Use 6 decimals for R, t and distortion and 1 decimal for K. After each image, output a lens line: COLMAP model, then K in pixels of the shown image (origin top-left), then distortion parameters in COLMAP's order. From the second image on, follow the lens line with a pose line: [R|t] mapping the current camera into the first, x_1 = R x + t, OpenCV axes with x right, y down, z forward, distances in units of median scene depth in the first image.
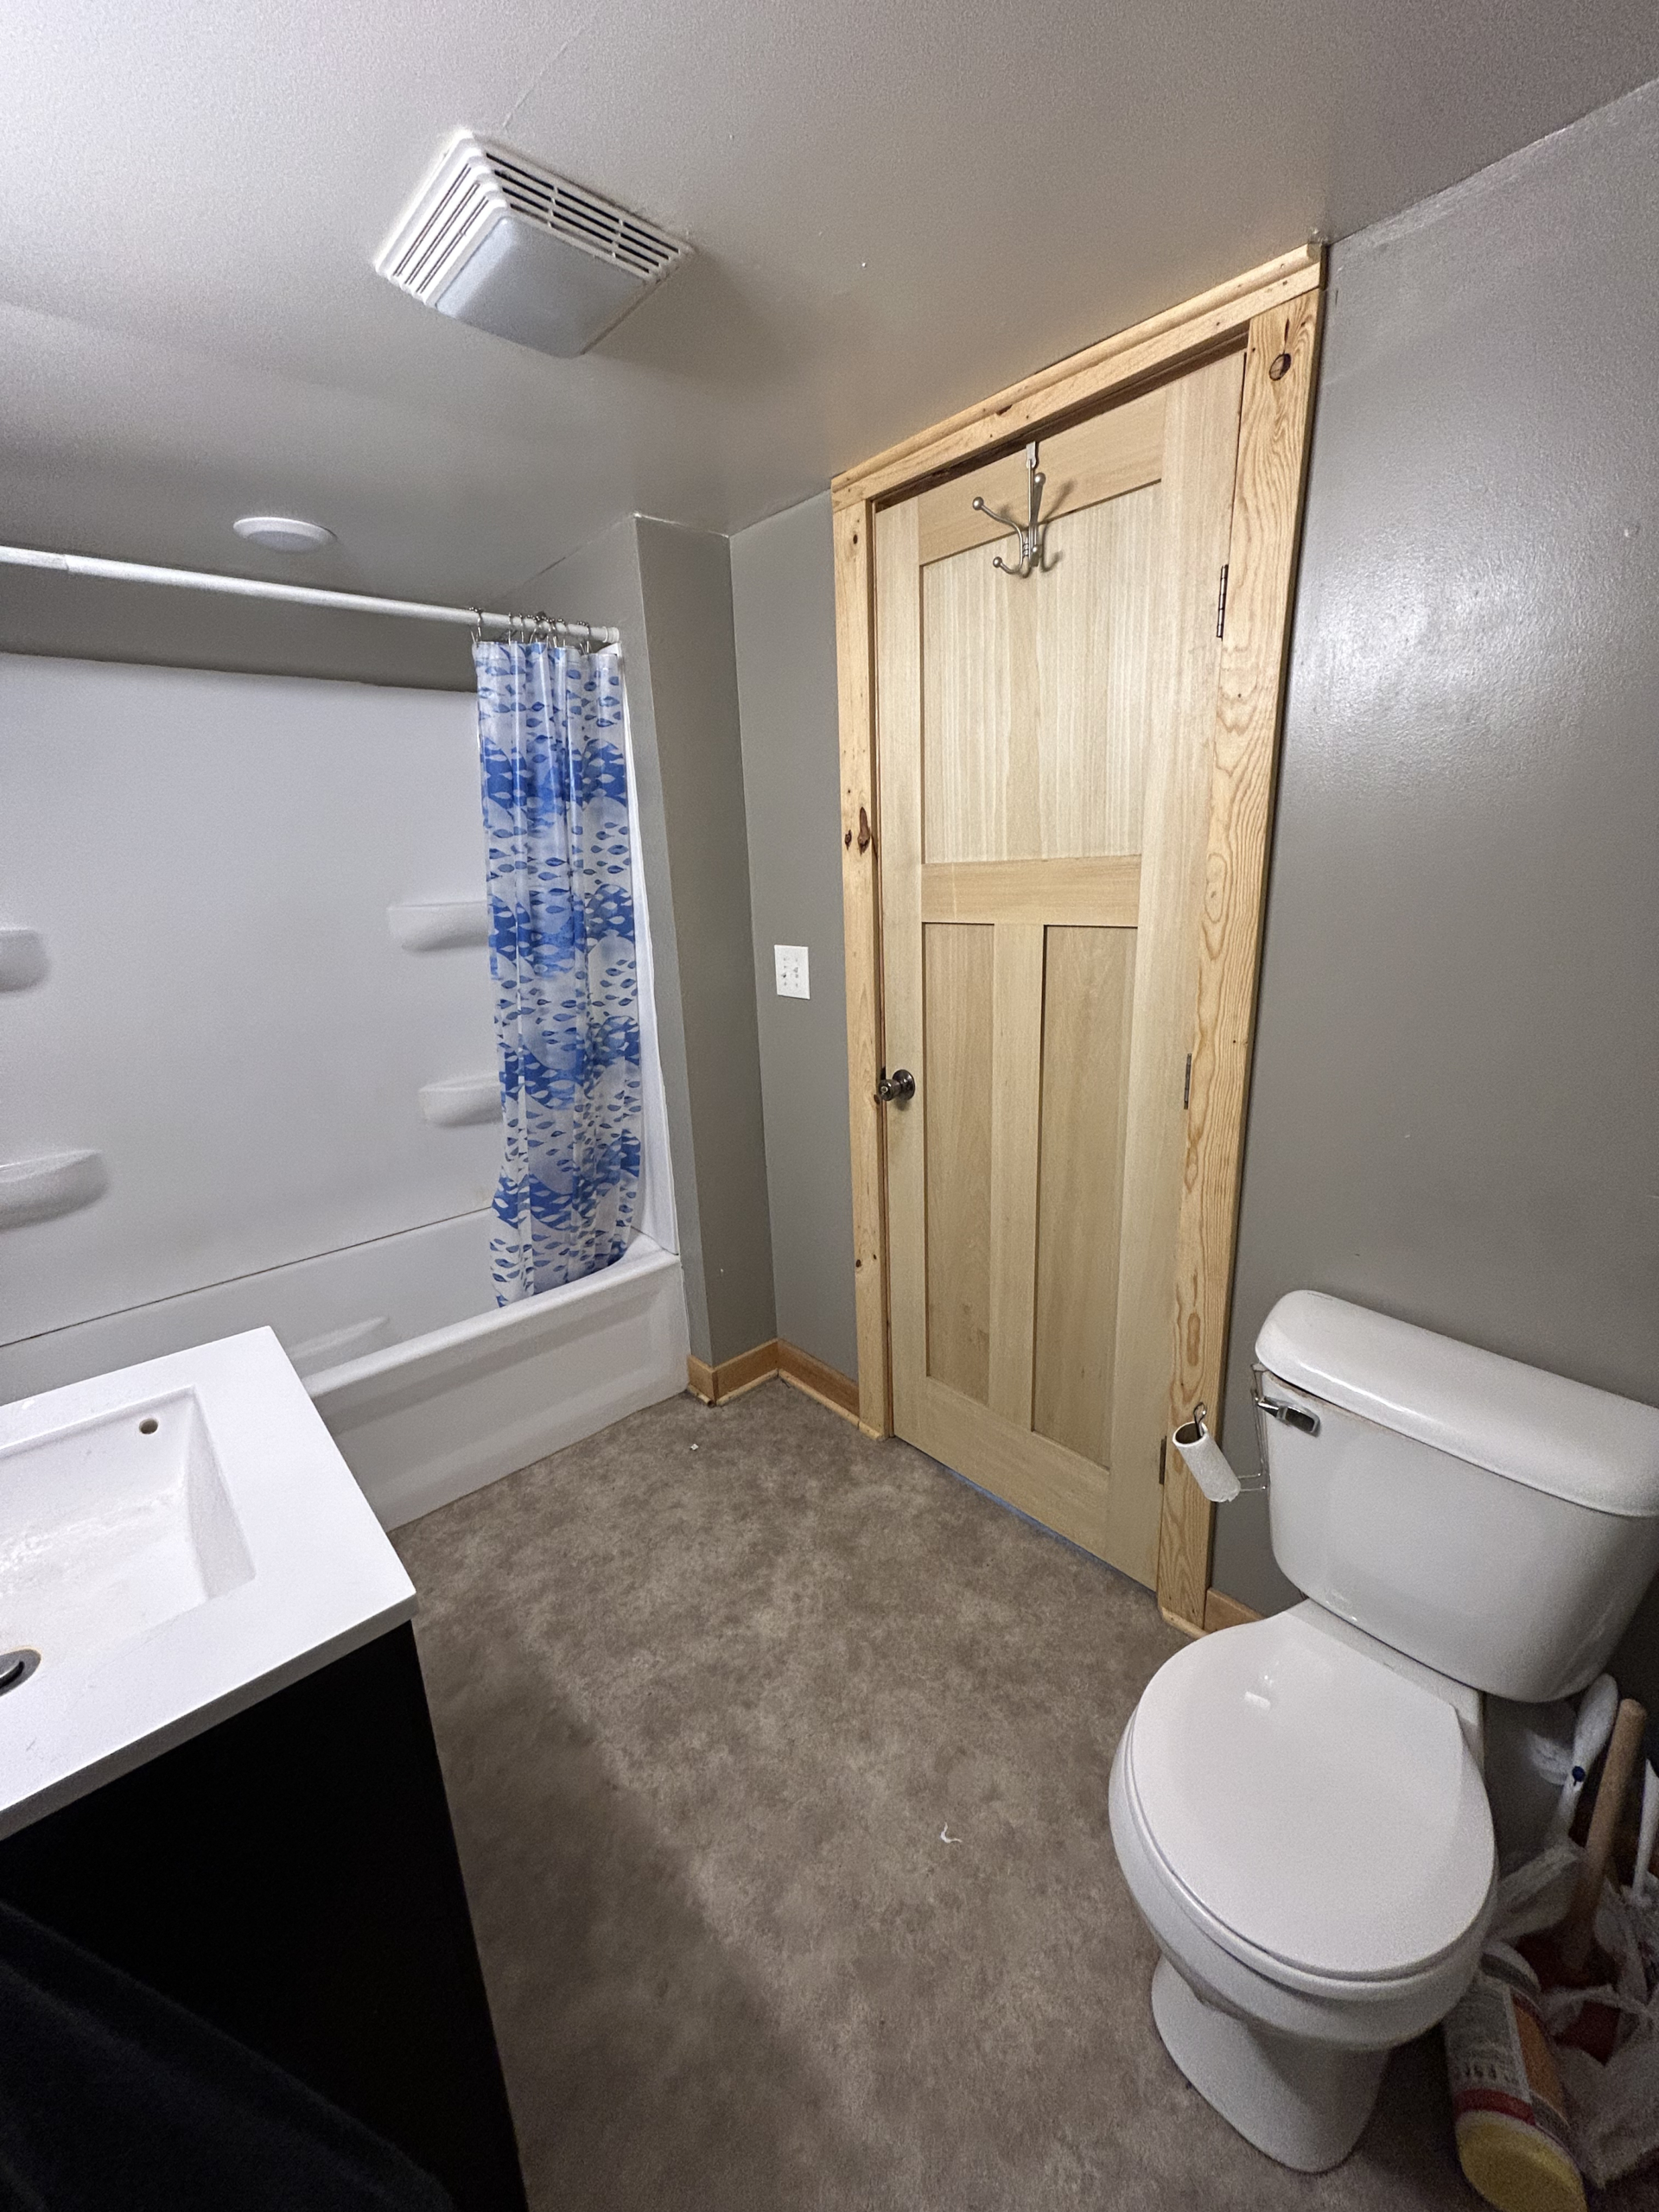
lens RADIAL K [[891.0, 0, 830.7], [0, 891.0, 1102.6], [0, 0, 1]] dist [0.000603, 0.000143]
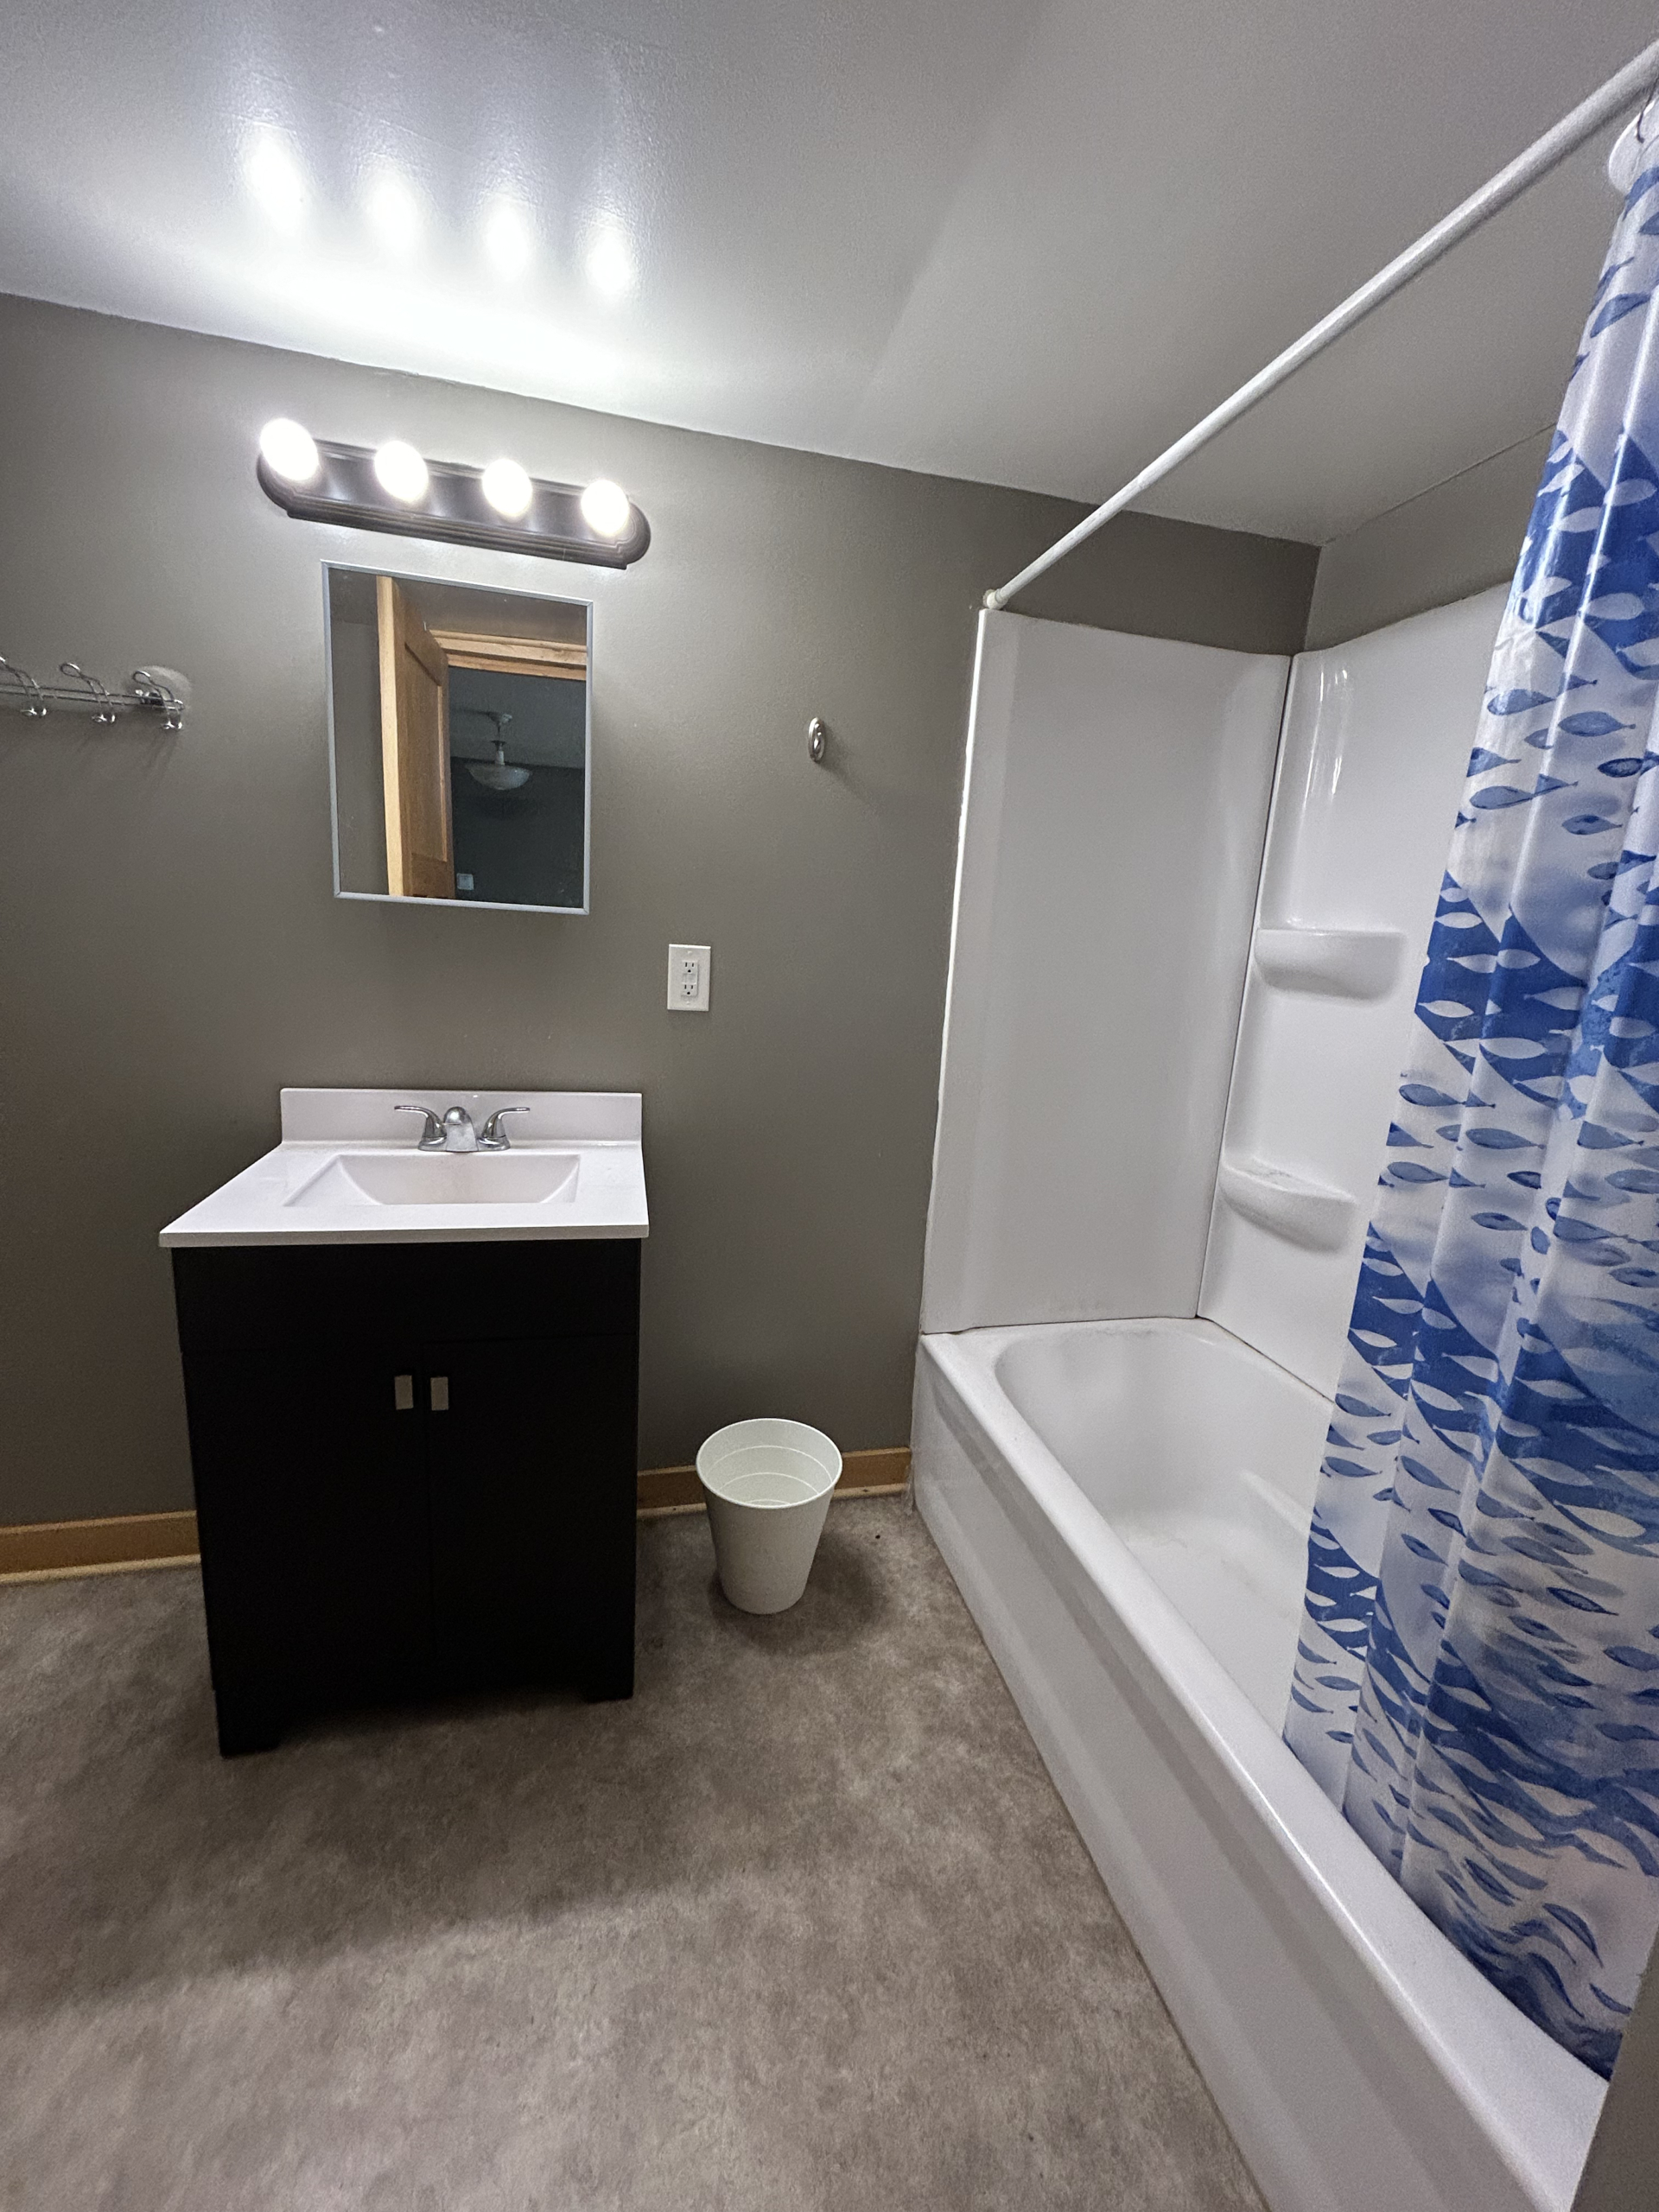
lens RADIAL K [[891.0, 0, 830.7], [0, 891.0, 1102.6], [0, 0, 1]] dist [0.000603, 0.000143]
pose [[-0.468289, 0.189429, -0.863031, 0.124653], [-0.270133, 0.899287, 0.343964, -0.221167], [0.841269, 0.394207, -0.369955, 1.045646]]
